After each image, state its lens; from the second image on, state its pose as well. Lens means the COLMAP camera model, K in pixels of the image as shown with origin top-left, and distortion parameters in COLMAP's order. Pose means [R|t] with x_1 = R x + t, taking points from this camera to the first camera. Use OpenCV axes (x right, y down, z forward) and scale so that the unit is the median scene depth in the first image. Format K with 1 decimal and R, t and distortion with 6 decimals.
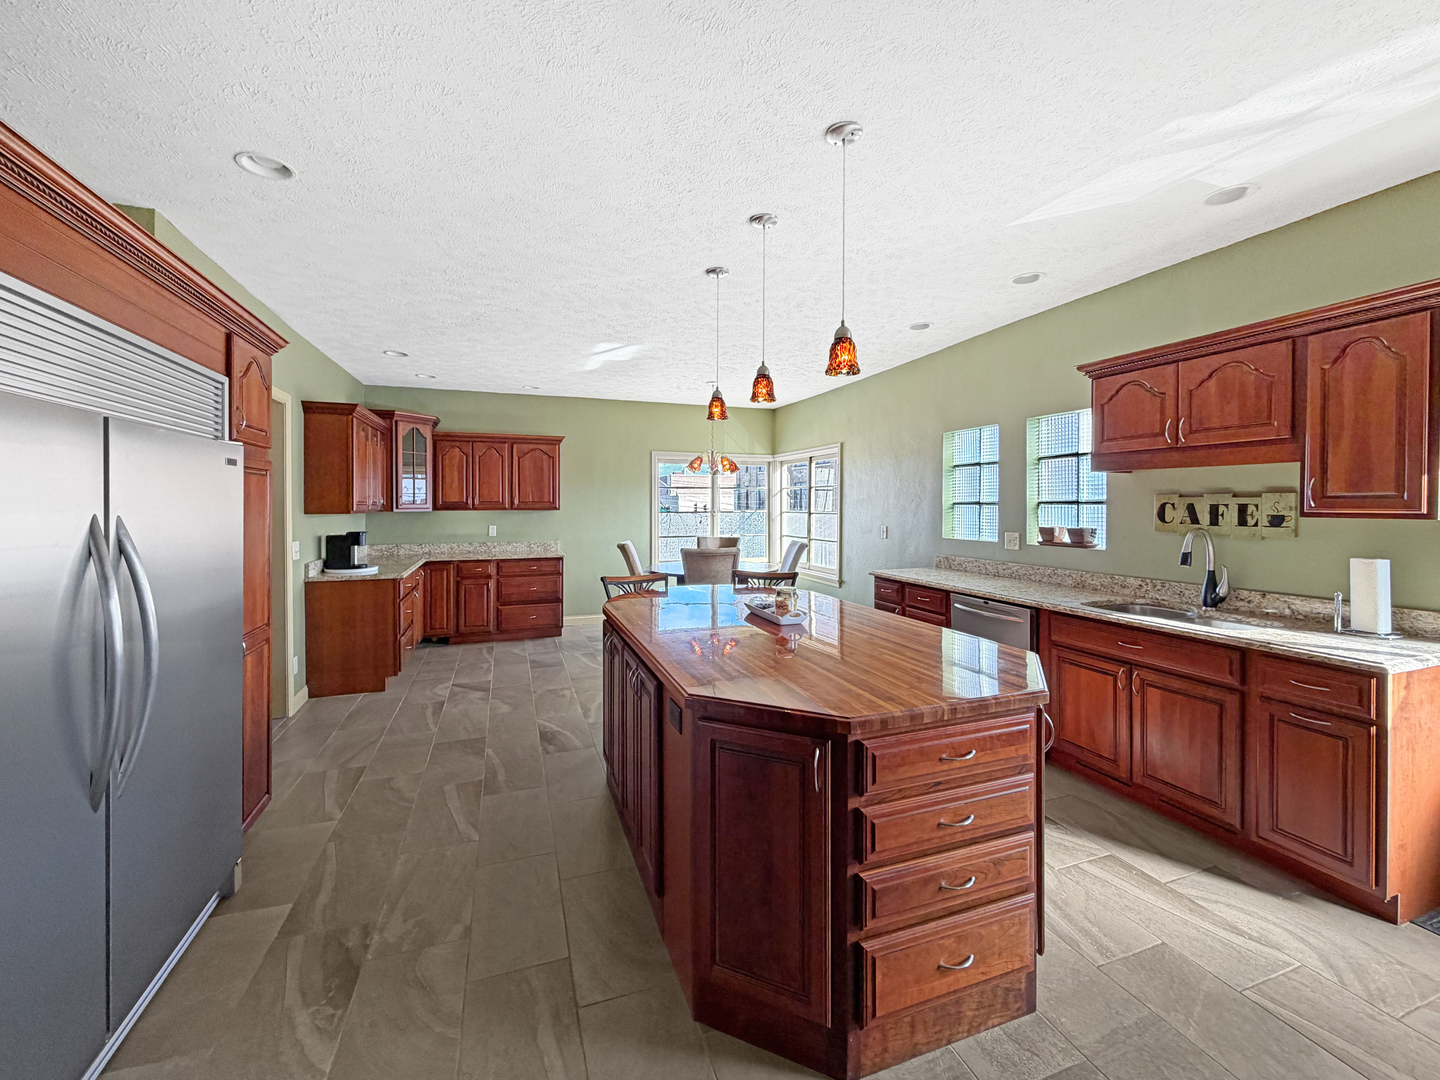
lens RADIAL K [[583.2, 0, 703.5], [0, 583.2, 510.1], [0, 0, 1]] dist [-0.003793, 0.000154]
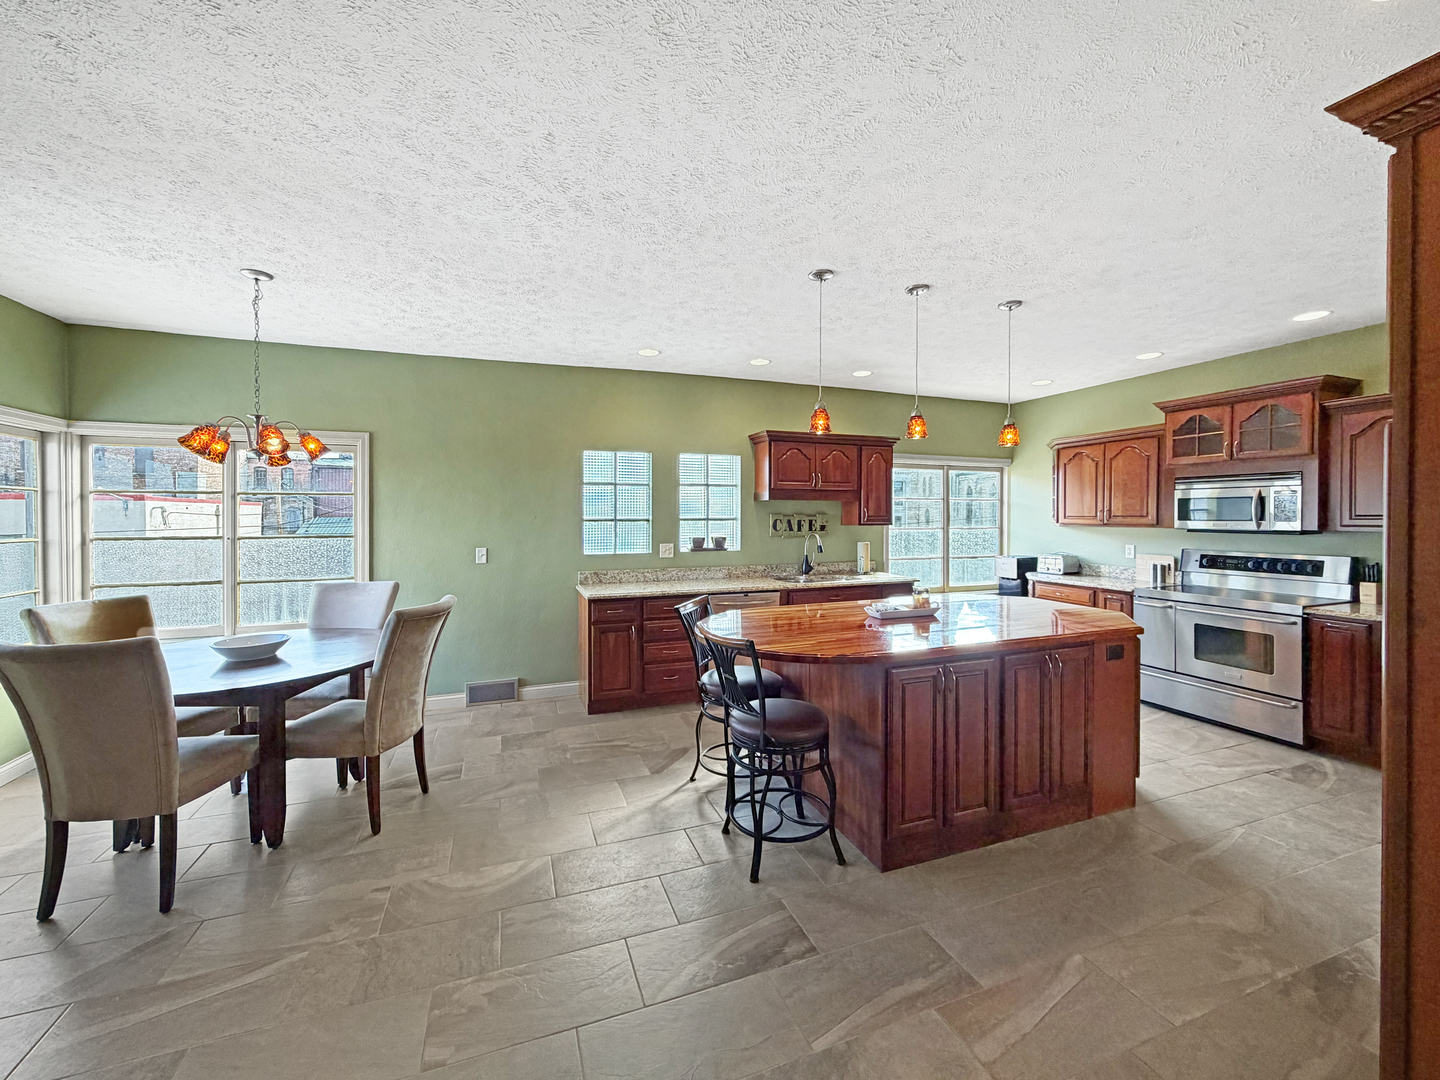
lens RADIAL K [[583.2, 0, 722.2], [0, 583.2, 529.3], [0, 0, 1]] dist [-0.003793, 0.000154]
pose [[-0.022727, -0.022812, 0.999481, -0.675742], [0.012549, 0.999654, 0.023101, -0.018091], [-0.999663, 0.013067, -0.022433, 0.879474]]
